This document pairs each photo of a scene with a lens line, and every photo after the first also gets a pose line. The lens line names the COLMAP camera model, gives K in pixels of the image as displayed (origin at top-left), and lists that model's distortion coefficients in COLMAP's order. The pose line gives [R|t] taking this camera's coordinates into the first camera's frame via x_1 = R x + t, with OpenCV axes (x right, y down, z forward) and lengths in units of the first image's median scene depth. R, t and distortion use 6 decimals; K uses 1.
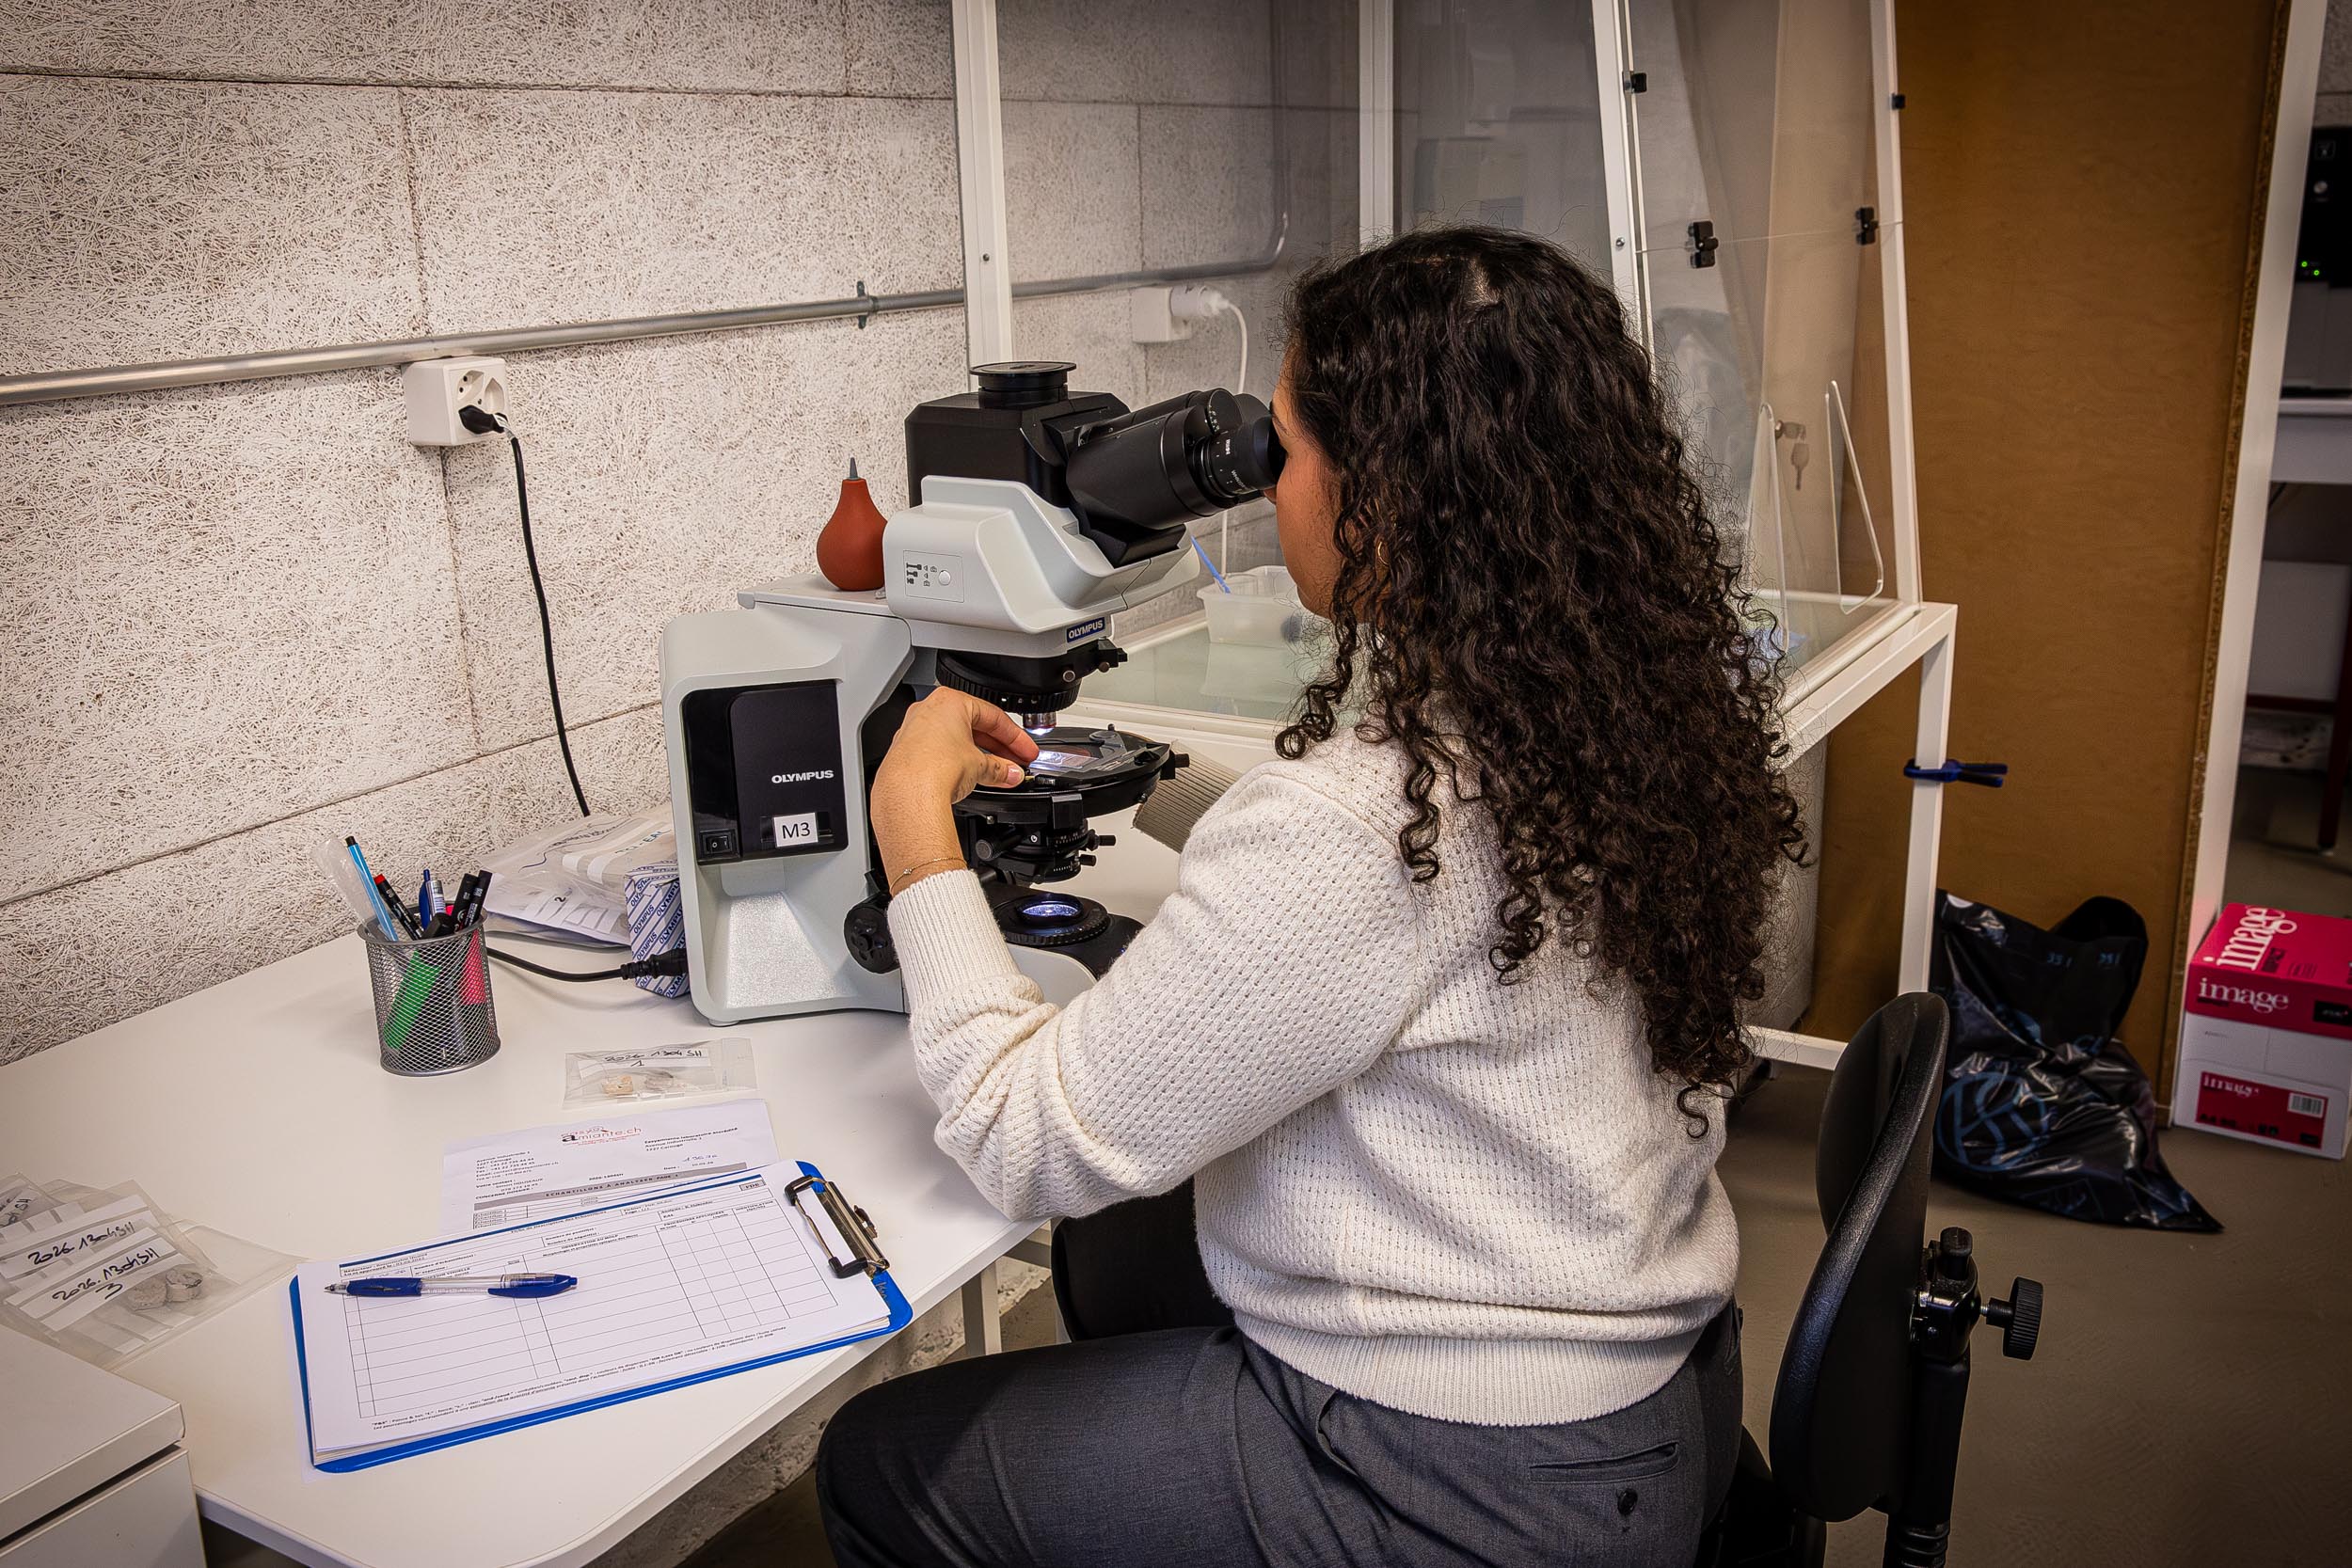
lens RADIAL K [[2143.1, 0, 1176.0], [0, 2143.1, 784.0], [0, 0, 1]] dist [-0.056099, 0.136357]
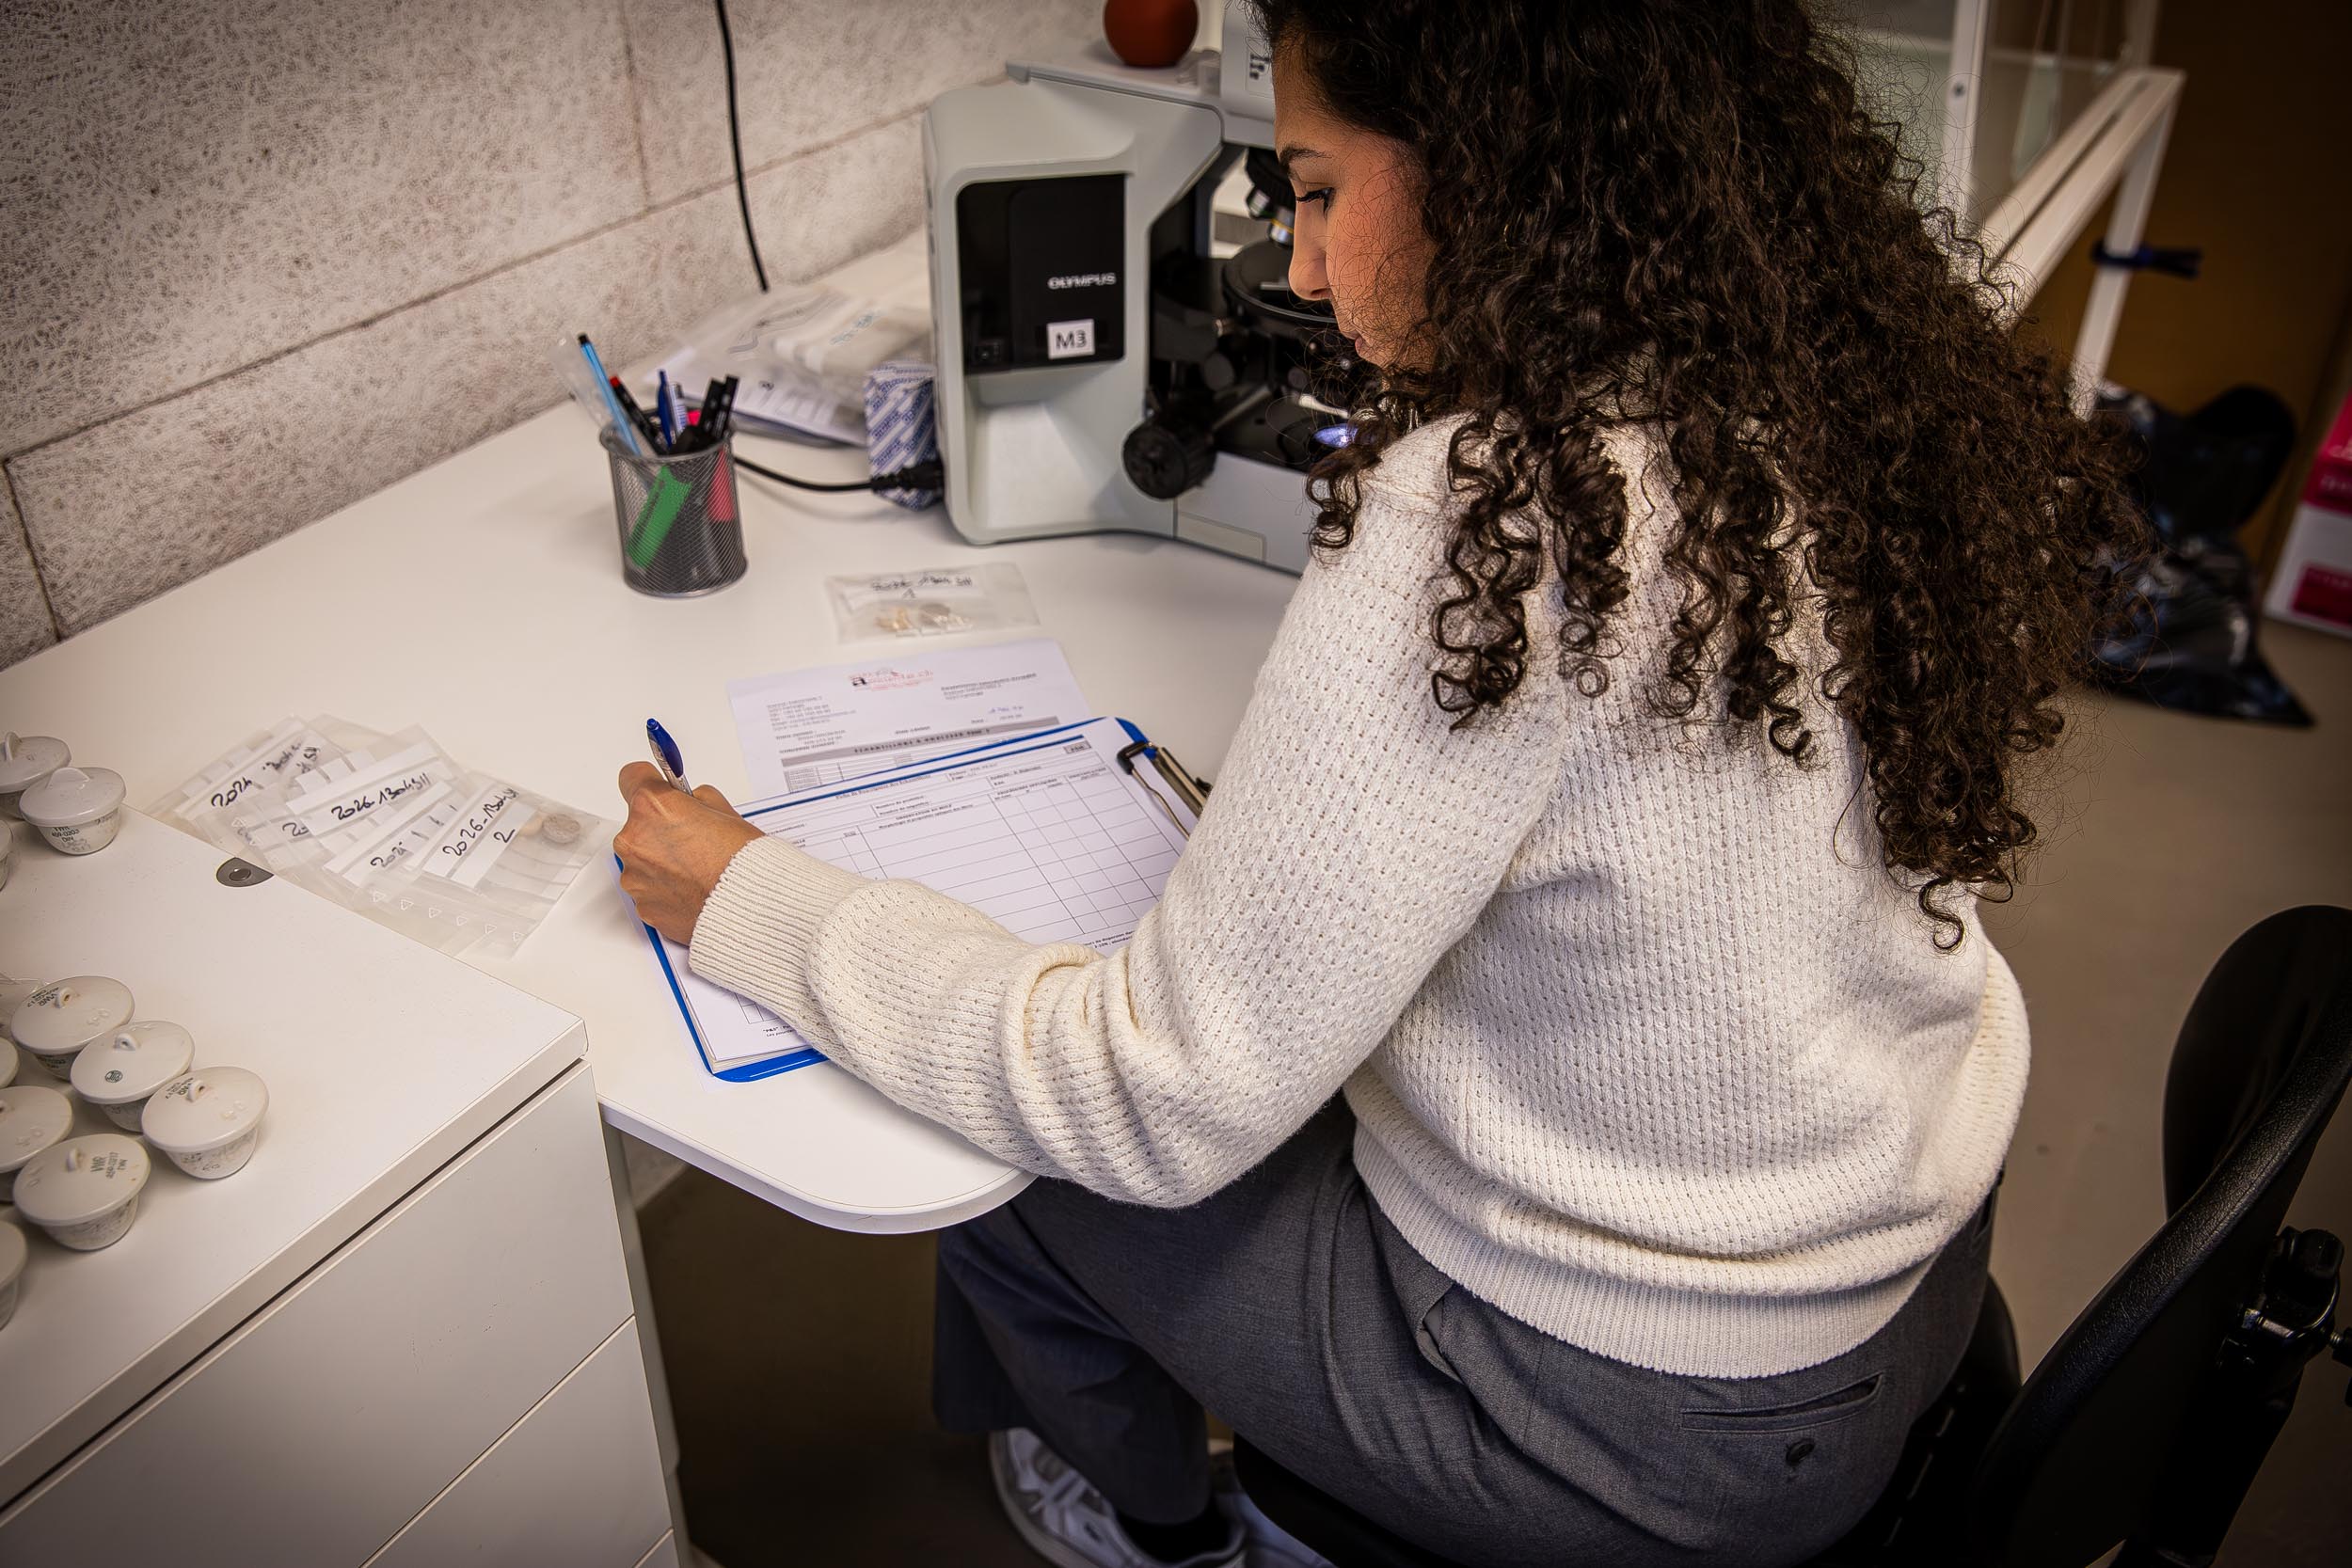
lens RADIAL K [[2071.3, 0, 1176.0], [0, 2071.3, 784.0], [0, 0, 1]] dist [-0.058247, 0.119390]
pose [[0.998982, 0.027074, 0.036072, -0.153436], [-0.036435, 0.955836, 0.291633, -0.053688], [-0.026584, -0.292650, 0.955850, 0.097003]]
